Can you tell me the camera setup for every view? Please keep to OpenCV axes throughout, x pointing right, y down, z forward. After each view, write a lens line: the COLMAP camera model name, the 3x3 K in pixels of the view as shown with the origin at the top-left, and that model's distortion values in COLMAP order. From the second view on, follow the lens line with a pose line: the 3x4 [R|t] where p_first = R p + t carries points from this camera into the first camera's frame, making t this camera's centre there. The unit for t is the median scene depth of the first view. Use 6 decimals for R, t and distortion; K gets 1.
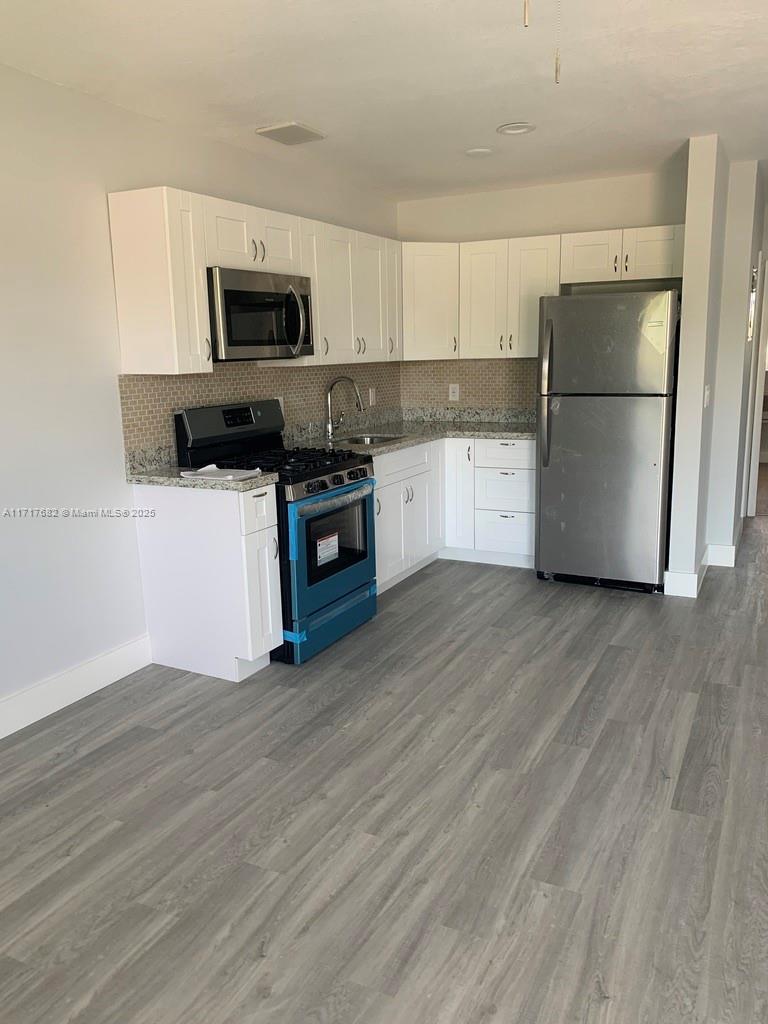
lens RADIAL K [[771.6, 0, 388.8], [0, 771.6, 509.5], [0, 0, 1]] dist [0.062657, -0.132387]
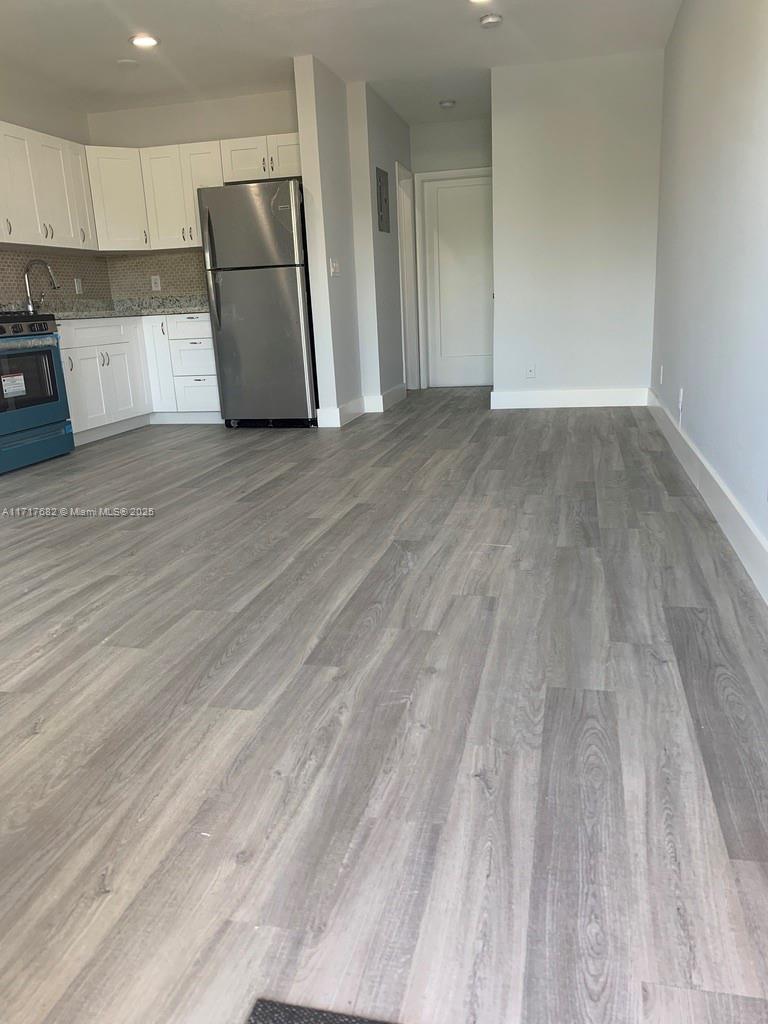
lens RADIAL K [[771.6, 0, 388.8], [0, 771.6, 509.5], [0, 0, 1]] dist [0.062657, -0.132387]
pose [[0.970631, -0.082489, 0.225989, 0.203129], [0.070090, 0.995589, 0.062366, 0.211670], [-0.230136, -0.044695, 0.972131, -0.346260]]
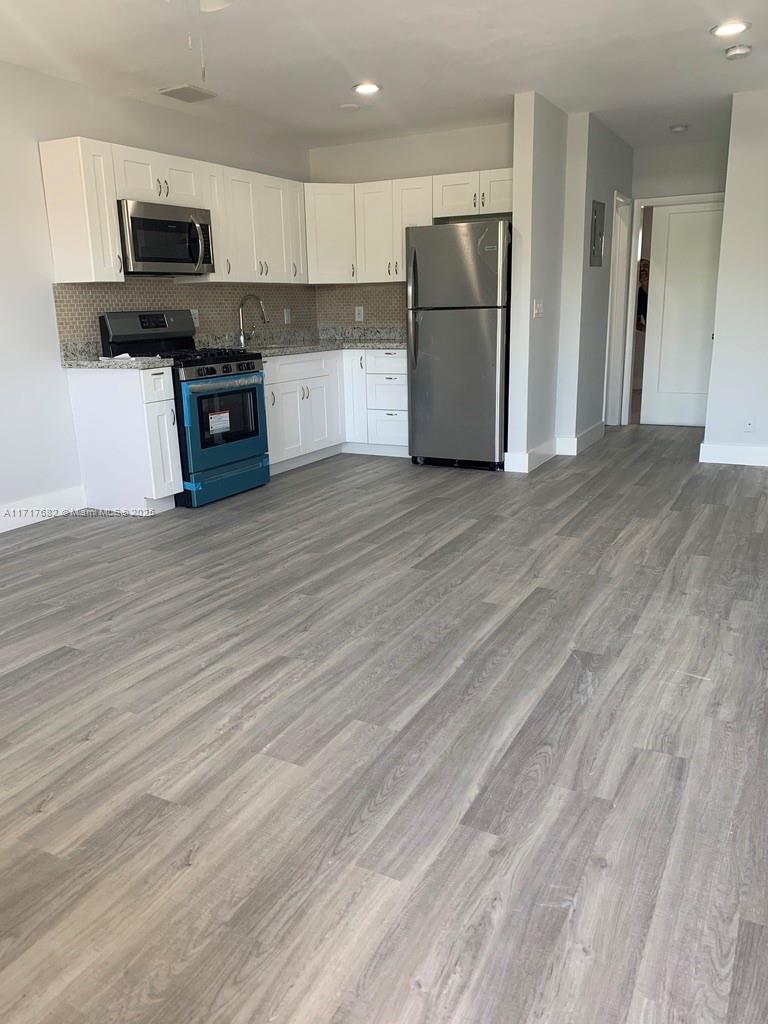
lens RADIAL K [[777.4, 0, 384.0], [0, 777.4, 512.0], [0, 0, 1]] dist [0.020023, -0.026842]
pose [[0.999896, 0.003105, -0.014083, 0.214969], [-0.002279, 0.998297, 0.058287, 0.124106], [0.014240, -0.058249, 0.998201, -0.308195]]
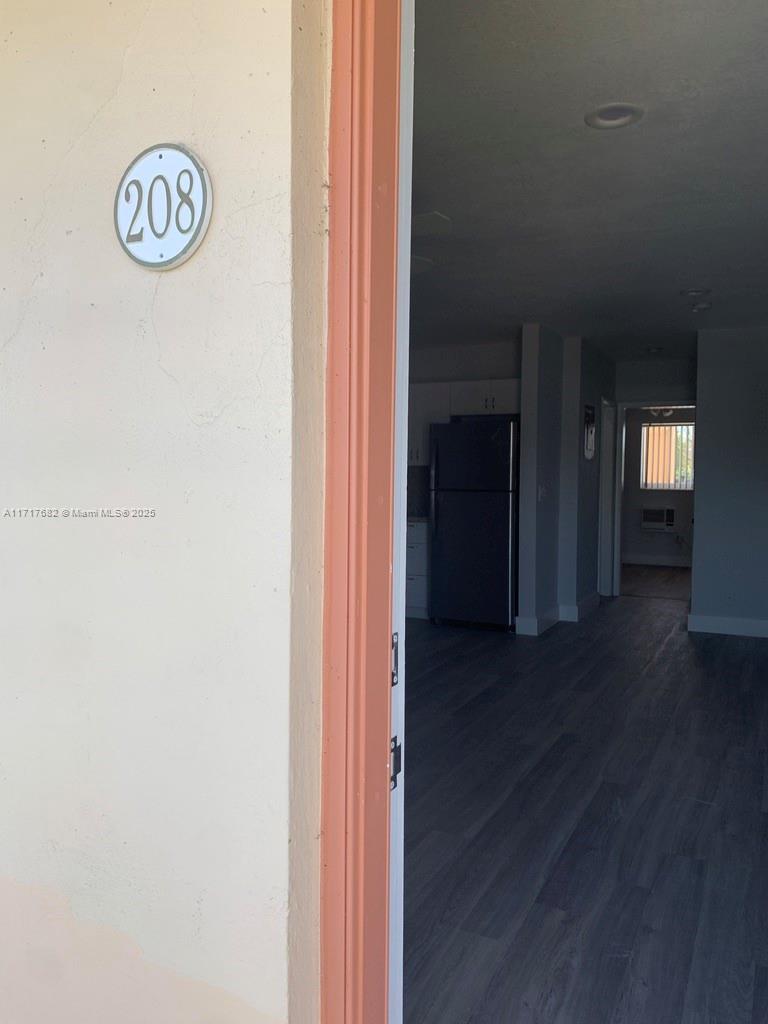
lens RADIAL K [[778.5, 0, 389.6], [0, 778.5, 507.3], [0, 0, 1]] dist [0.005609, -0.013471]
pose [[0.999427, 0.030904, 0.013806, 0.124296], [-0.028342, 0.987067, -0.157780, 0.135419], [-0.018504, 0.157298, 0.987378, -0.490492]]
